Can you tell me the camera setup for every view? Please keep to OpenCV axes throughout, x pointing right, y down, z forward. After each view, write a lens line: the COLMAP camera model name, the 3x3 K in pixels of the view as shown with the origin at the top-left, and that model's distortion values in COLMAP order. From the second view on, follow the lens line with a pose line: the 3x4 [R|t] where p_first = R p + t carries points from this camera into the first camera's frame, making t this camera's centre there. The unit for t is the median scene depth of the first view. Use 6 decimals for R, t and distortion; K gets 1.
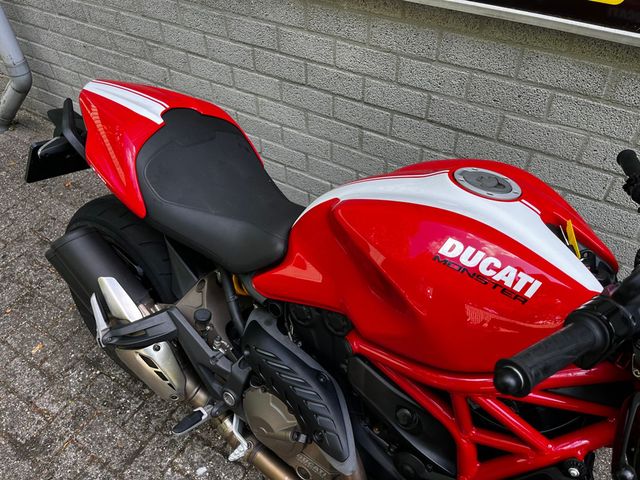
lens RADIAL K [[489.5, 0, 319.1], [0, 489.5, 243.1], [0, 0, 1]] dist [0.058261, -0.085862]
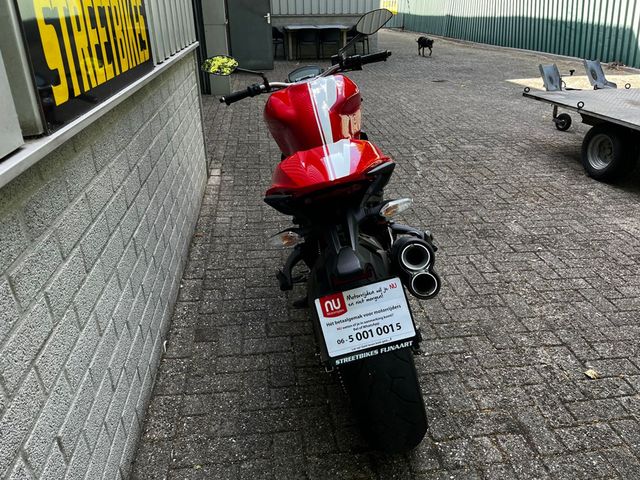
lens RADIAL K [[489.5, 0, 330.8], [0, 489.5, 239.2], [0, 0, 1]] dist [0.058261, -0.085862]
pose [[-0.646176, -0.311682, 0.696642, -0.977803], [0.544319, 0.451610, 0.706941, -0.804564], [-0.534951, 0.836004, -0.122165, 1.021274]]
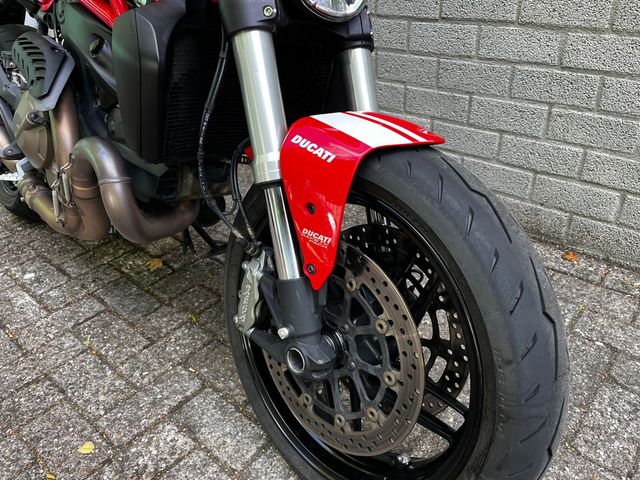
lens RADIAL K [[489.5, 0, 325.5], [0, 489.5, 242.5], [0, 0, 1]] dist [0.058261, -0.085862]
pose [[0.987317, 0.061110, -0.146529, 0.479510], [-0.092388, 0.971734, -0.217249, 0.543369], [0.129112, 0.228031, 0.965055, 0.100555]]
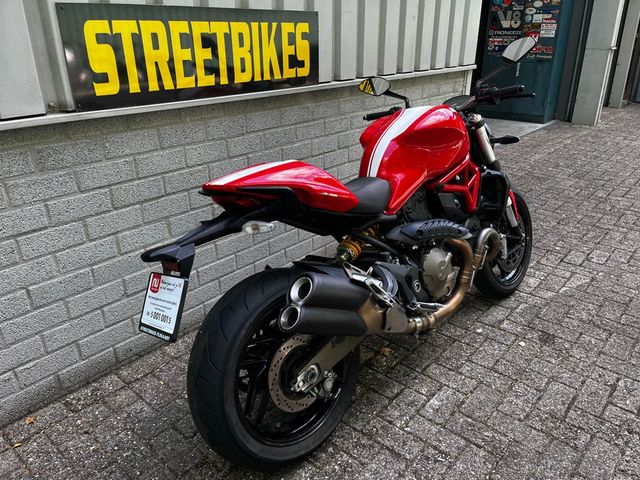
lens RADIAL K [[489.5, 0, 329.6], [0, 489.5, 241.8], [0, 0, 1]] dist [0.058261, -0.085862]
pose [[0.144307, -0.378975, 0.914086, -1.236372], [0.693049, 0.698057, 0.179999, -0.205349], [-0.706300, 0.607531, 0.363383, 0.405600]]
